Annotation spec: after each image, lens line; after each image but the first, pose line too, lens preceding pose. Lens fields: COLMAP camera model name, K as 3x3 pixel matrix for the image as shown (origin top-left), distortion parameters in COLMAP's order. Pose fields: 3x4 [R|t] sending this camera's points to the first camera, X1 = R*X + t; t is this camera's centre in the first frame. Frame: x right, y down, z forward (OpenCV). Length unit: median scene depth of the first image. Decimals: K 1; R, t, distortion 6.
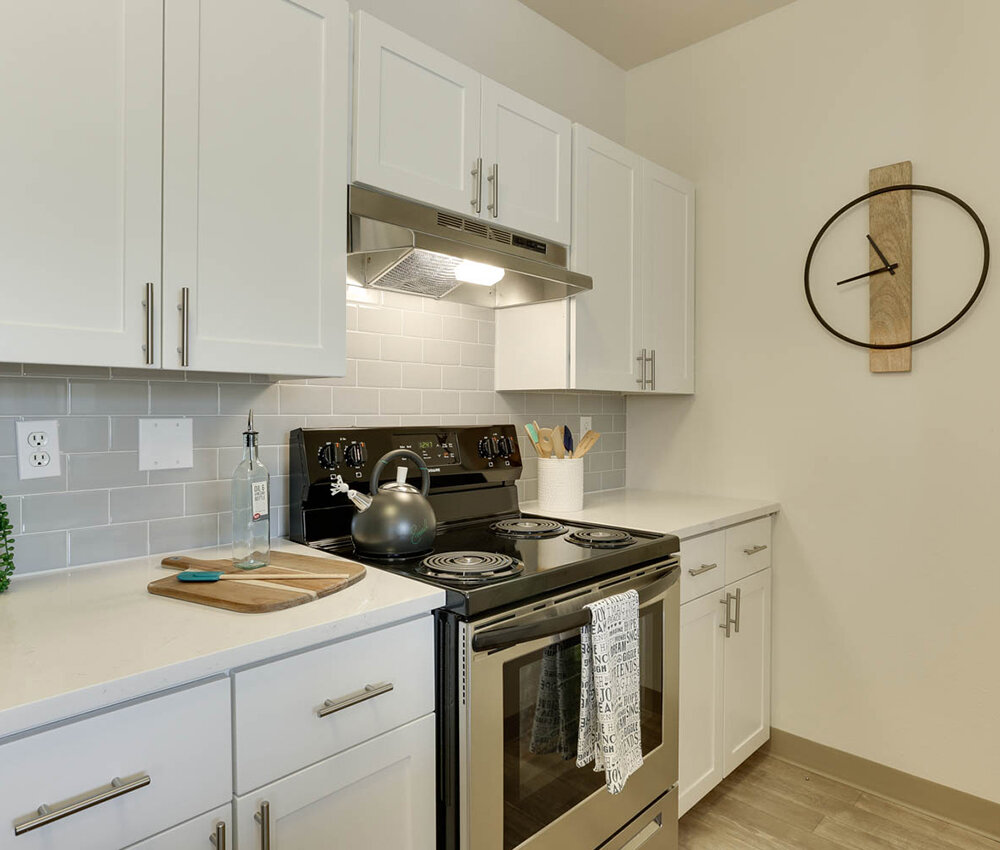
lens RADIAL K [[646.0, 0, 497.8], [0, 646.0, 421.1], [0, 0, 1]] dist [-0.051587, -0.001521]
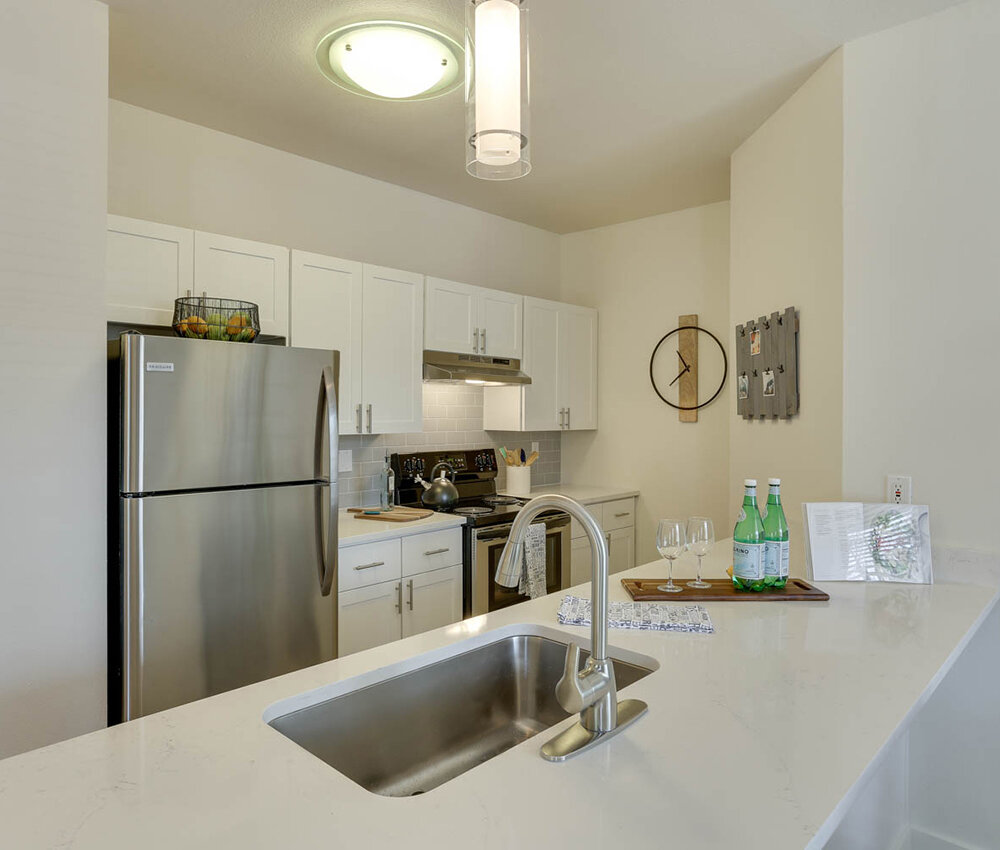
lens RADIAL K [[646.0, 0, 499.9], [0, 646.0, 421.1], [0, 0, 1]] dist [-0.051587, -0.001521]
pose [[0.999516, 0.001120, 0.031086, -0.017402], [-0.000862, 0.999965, -0.008312, -0.069123], [-0.031094, 0.008281, 0.999482, -1.042872]]
